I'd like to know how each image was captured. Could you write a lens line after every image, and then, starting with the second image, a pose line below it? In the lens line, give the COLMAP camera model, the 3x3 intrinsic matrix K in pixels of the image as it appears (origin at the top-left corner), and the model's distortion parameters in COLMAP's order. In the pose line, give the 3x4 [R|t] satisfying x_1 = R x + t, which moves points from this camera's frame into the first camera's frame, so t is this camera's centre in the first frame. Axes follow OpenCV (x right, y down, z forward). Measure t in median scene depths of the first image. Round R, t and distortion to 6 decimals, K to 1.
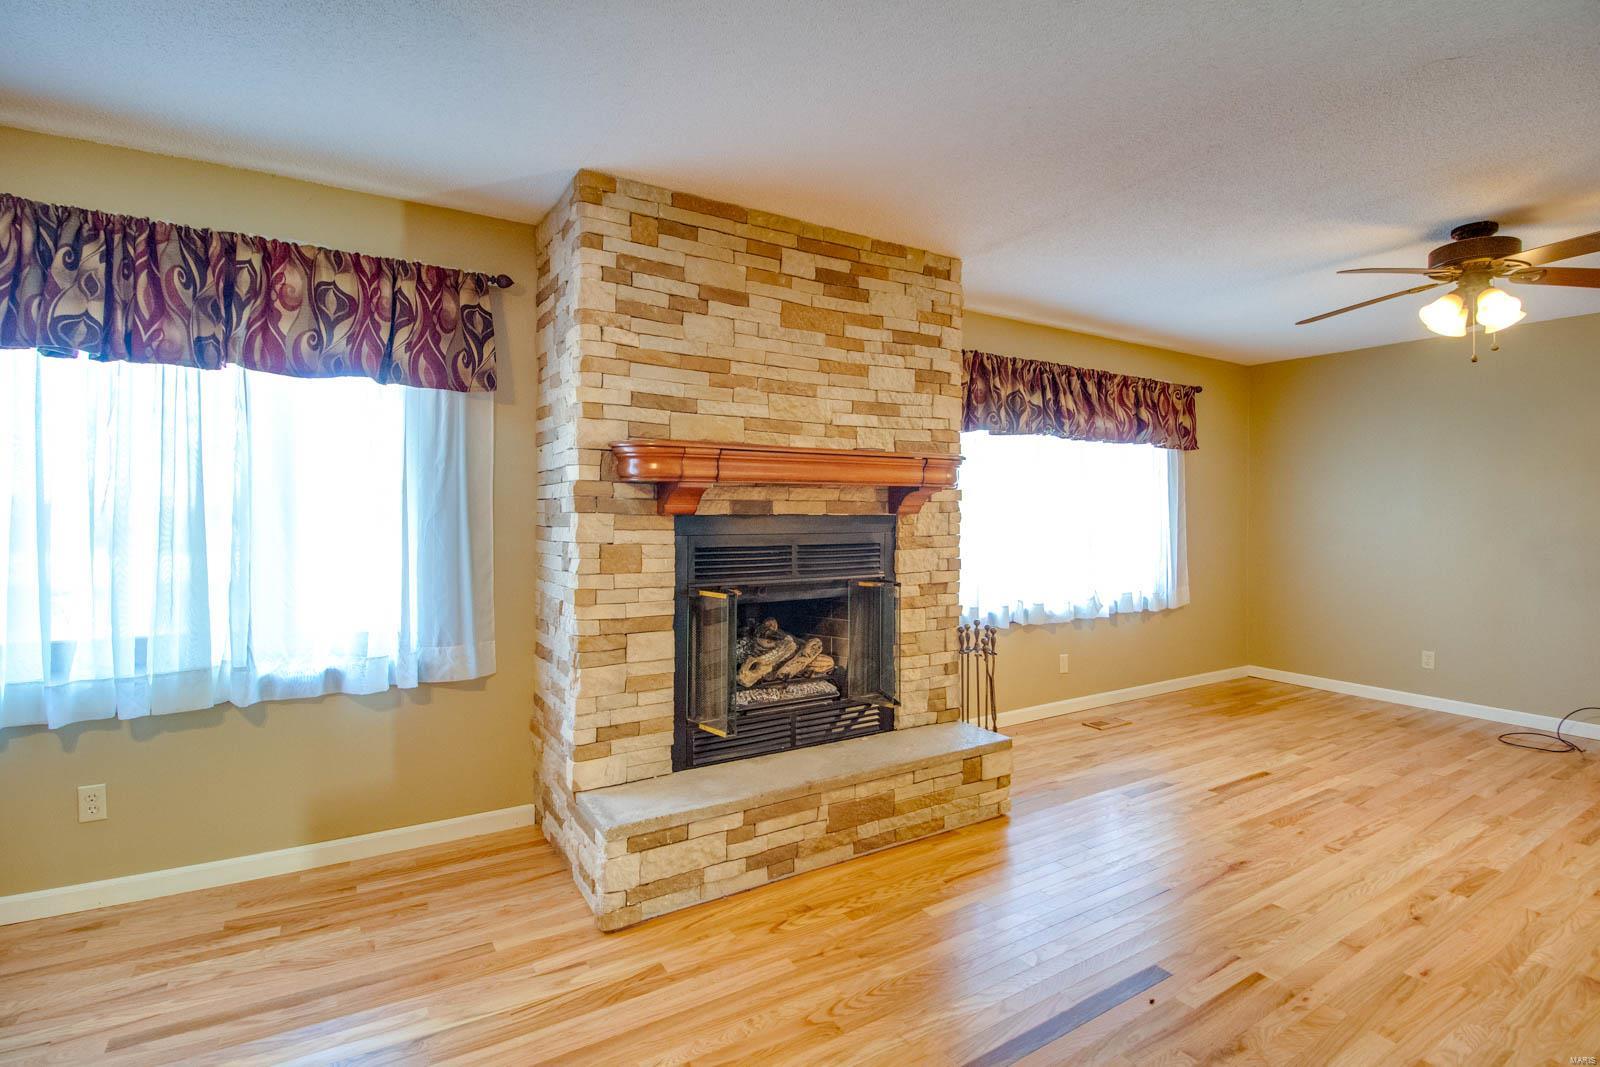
lens RADIAL K [[752.0, 0, 788.0], [0, 752.0, 512.8], [0, 0, 1]] dist [-0.001326, -0.012685]
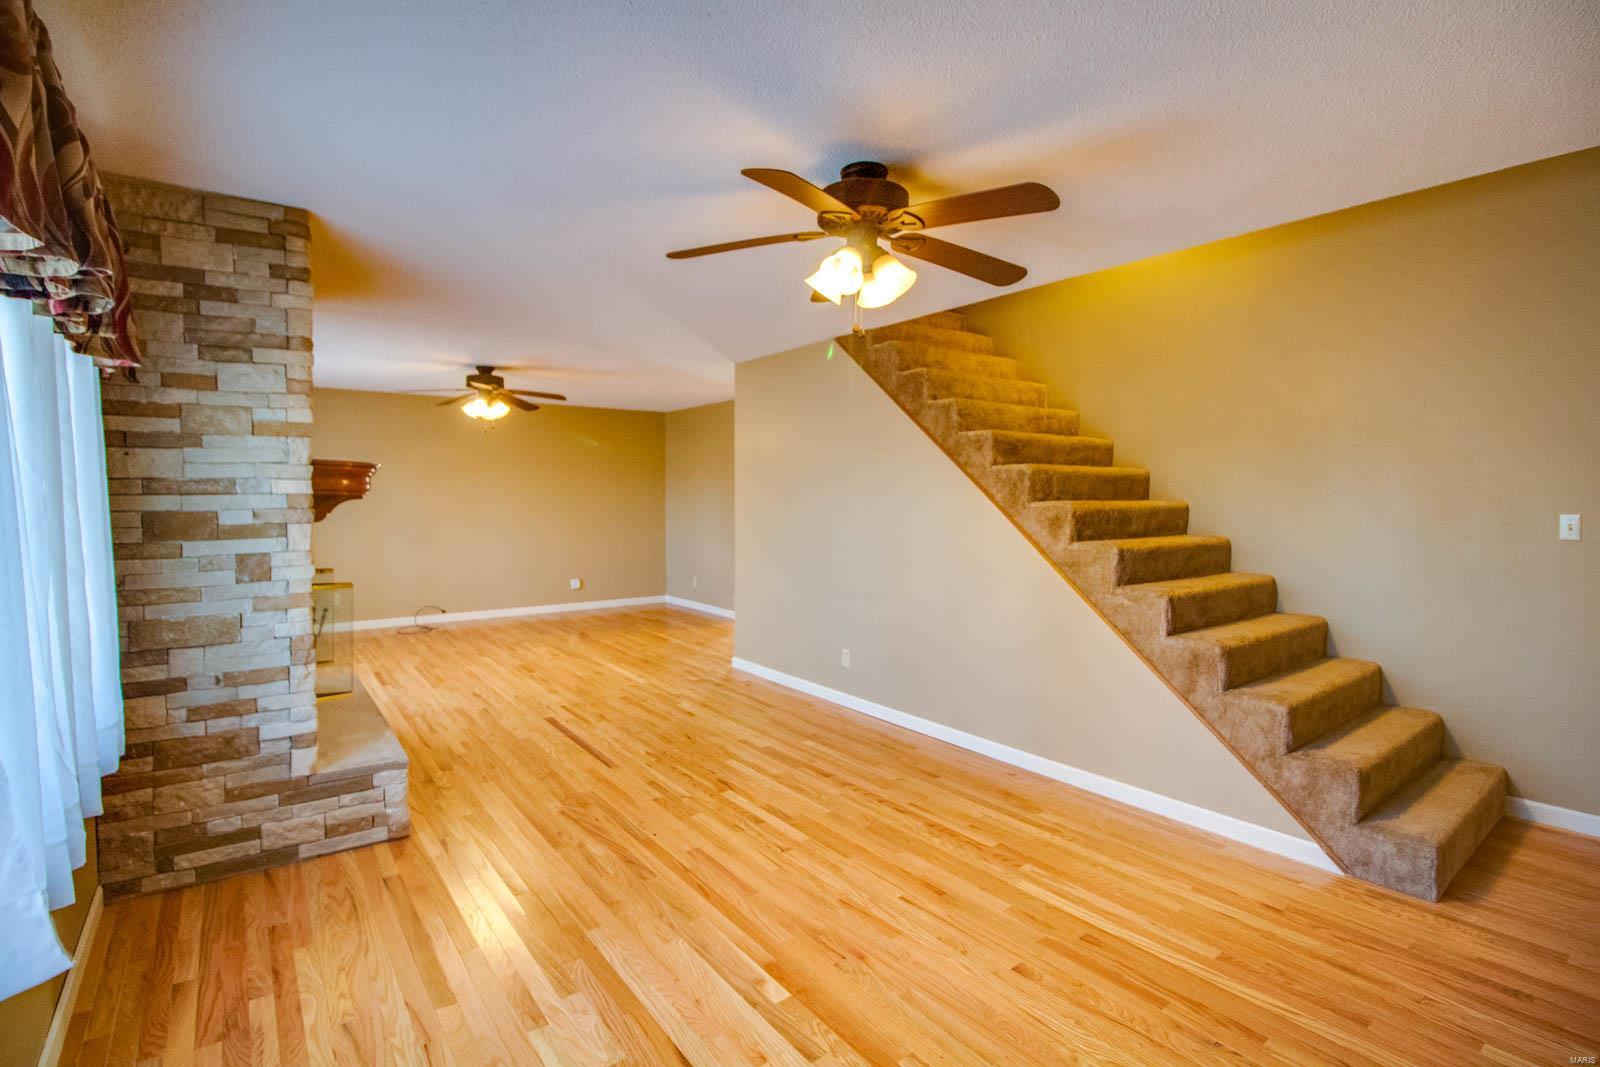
lens RADIAL K [[752.0, 0, 788.0], [0, 752.0, 512.8], [0, 0, 1]] dist [-0.001326, -0.012685]
pose [[-0.078609, -0.028541, 0.996497, -1.297914], [0.007314, 0.999547, 0.029206, -0.035612], [-0.996879, 0.009585, -0.078365, 0.349503]]
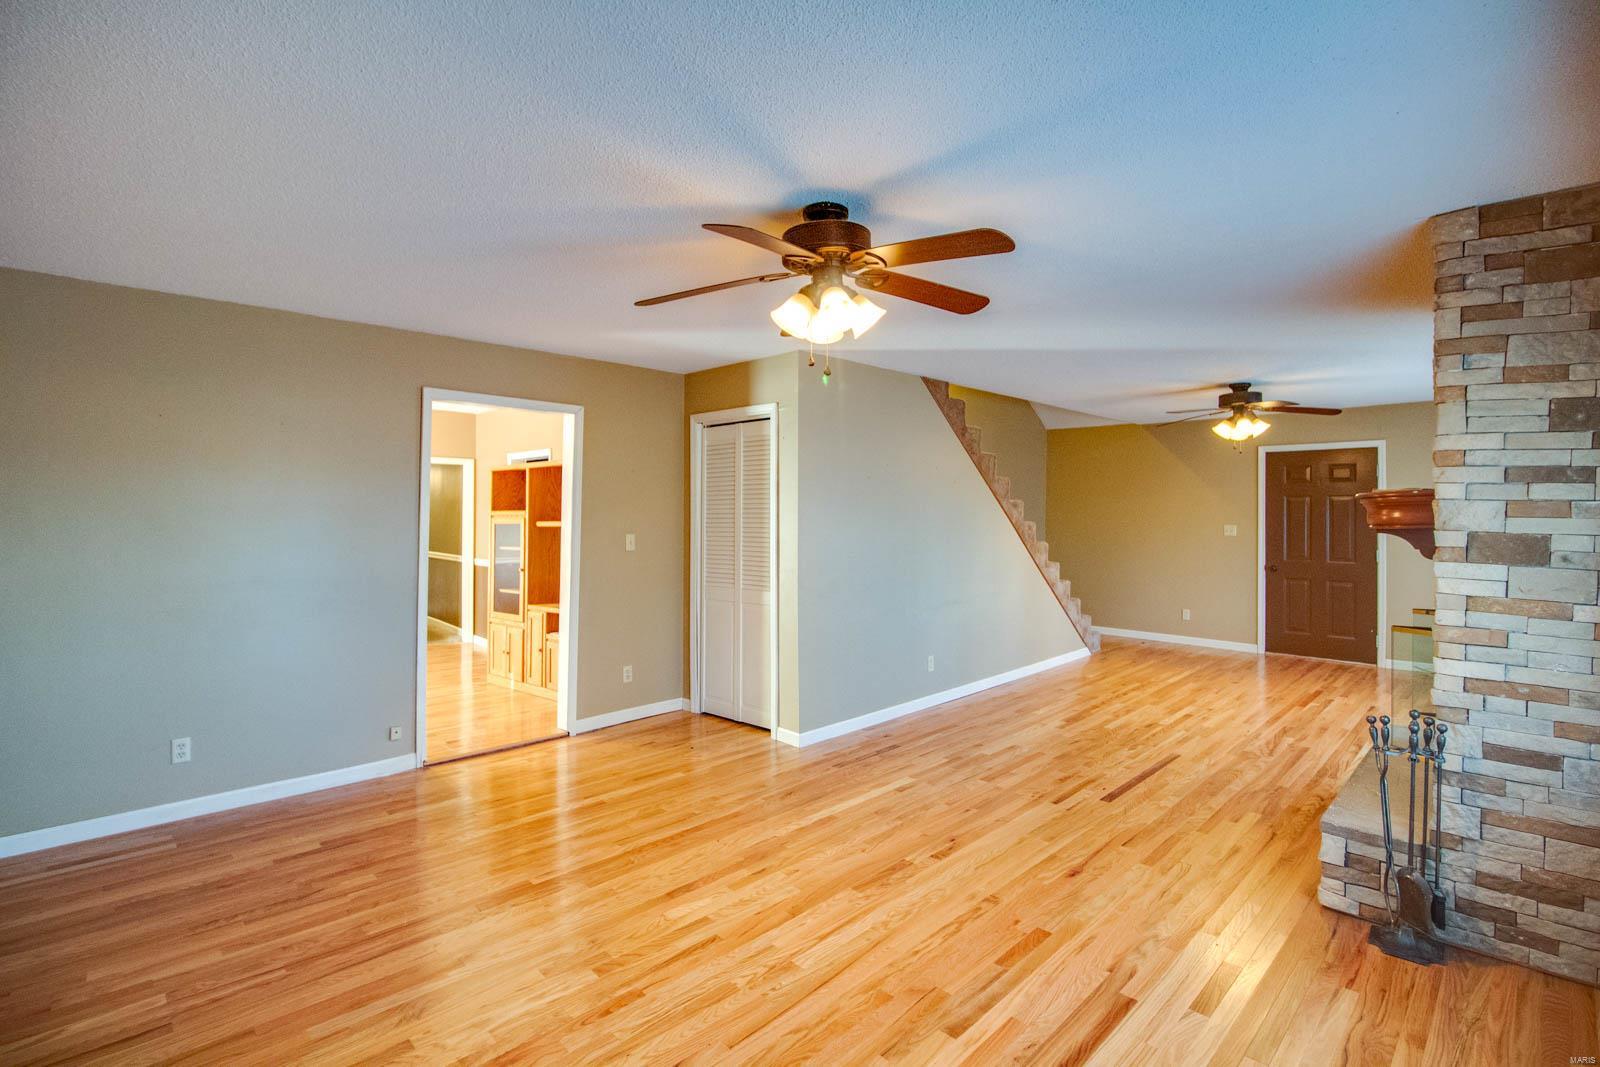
lens RADIAL K [[752.0, 0, 788.0], [0, 752.0, 512.8], [0, 0, 1]] dist [-0.001326, -0.012685]
pose [[-0.972794, -0.006329, -0.231585, 1.234738], [-0.007180, 0.999970, 0.002830, -0.051311], [0.231560, 0.004415, -0.972811, 1.914238]]
